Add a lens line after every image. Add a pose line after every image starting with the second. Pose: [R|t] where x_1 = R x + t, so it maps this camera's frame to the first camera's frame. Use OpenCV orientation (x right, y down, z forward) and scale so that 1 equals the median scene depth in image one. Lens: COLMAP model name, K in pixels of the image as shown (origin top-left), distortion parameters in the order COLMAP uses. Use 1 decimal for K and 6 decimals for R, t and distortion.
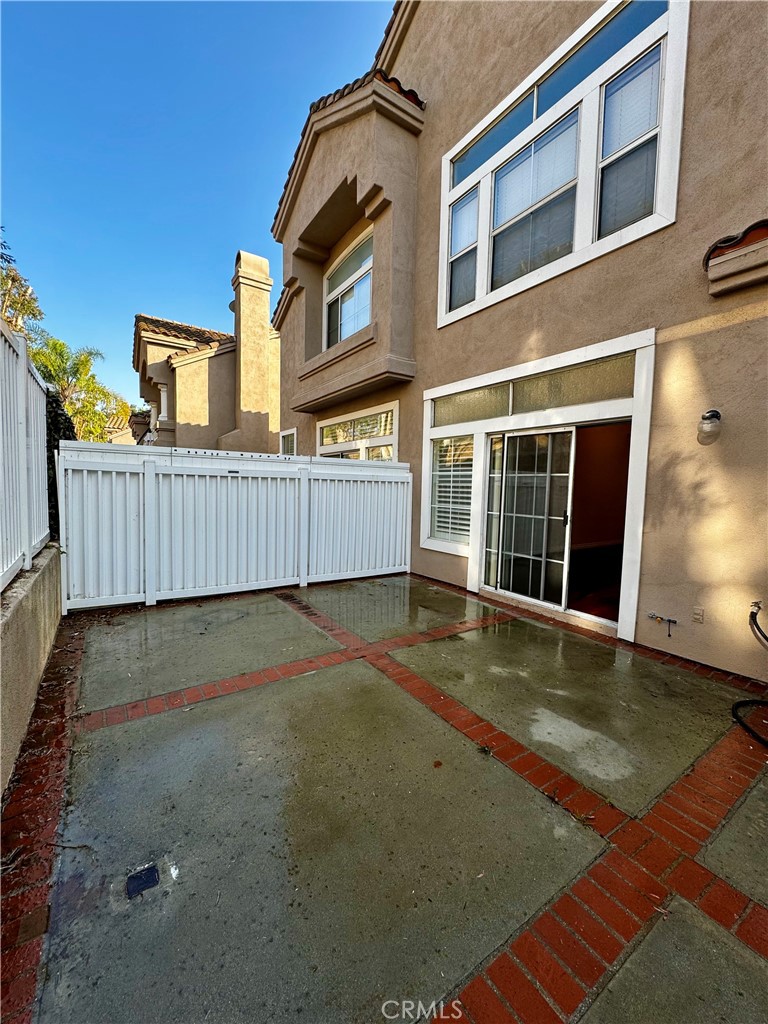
lens RADIAL K [[409.3, 0, 384.8], [0, 409.3, 507.8], [0, 0, 1]] dist [-0.002520, 0.000499]
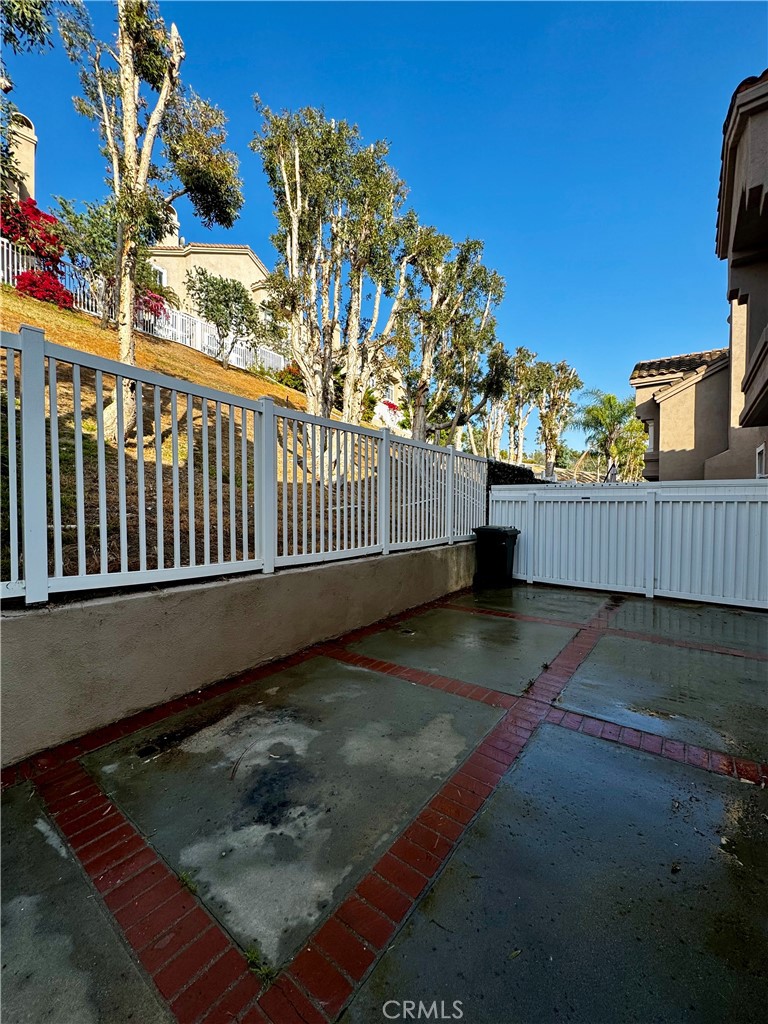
lens RADIAL K [[409.3, 0, 383.0], [0, 409.3, 515.8], [0, 0, 1]] dist [-0.002520, 0.000499]
pose [[0.323427, 0.002492, -0.946250, 0.273503], [-0.050497, 0.998617, -0.014630, 0.009449], [0.944905, 0.052514, 0.323106, -0.027728]]
